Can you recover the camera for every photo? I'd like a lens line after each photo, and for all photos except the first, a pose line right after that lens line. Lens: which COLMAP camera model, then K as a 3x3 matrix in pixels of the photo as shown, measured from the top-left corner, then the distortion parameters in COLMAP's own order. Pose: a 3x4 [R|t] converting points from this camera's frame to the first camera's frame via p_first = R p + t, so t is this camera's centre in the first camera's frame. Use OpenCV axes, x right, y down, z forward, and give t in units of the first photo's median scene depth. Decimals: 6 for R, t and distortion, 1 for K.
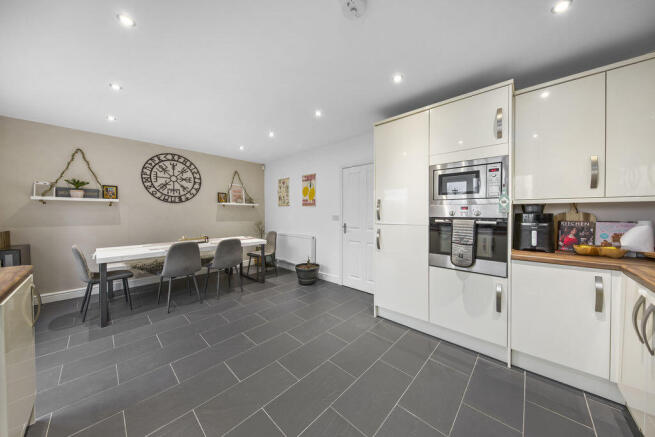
lens RADIAL K [[214.8, 0, 327.4], [0, 214.8, 216.8], [0, 0, 1]] dist [-0.001094, -0.000117]
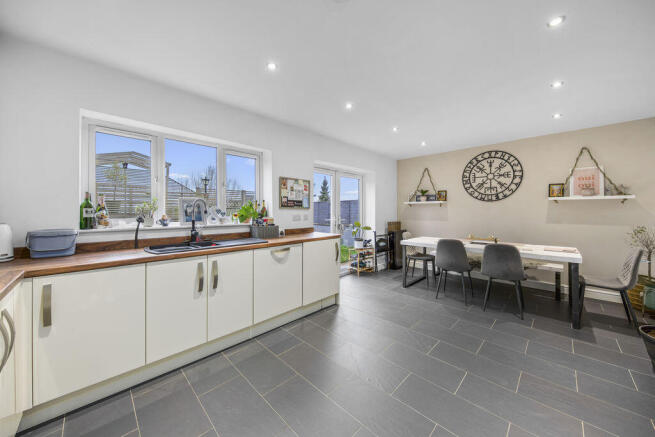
lens RADIAL K [[228.0, 0, 326.9], [0, 228.0, 210.8], [0, 0, 1]] dist [-0.014617, -0.000252]
pose [[-0.042900, -0.005986, -0.999061, 0.345684], [-0.021257, 0.999761, -0.005077, -0.001108], [0.998853, 0.021019, -0.043017, 0.315484]]
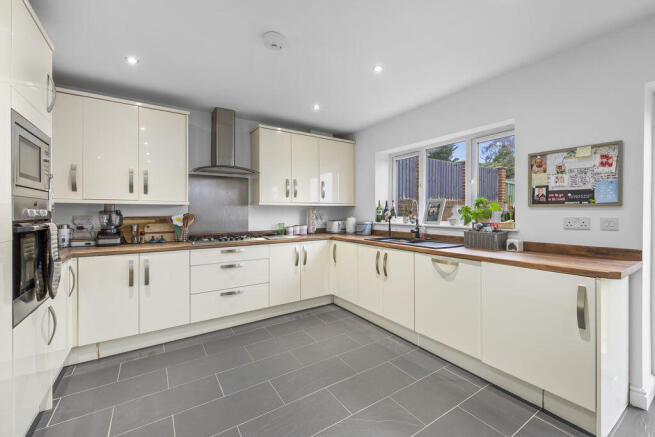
lens RADIAL K [[272.7, 0, 327.4], [0, 272.7, 208.4], [0, 0, 1]] dist [0.000519, -0.001115]
pose [[-0.966995, 0.001514, 0.254789, -0.172899], [0.005031, 0.999901, 0.013153, -0.015921], [-0.254744, 0.014000, -0.966907, 0.782185]]
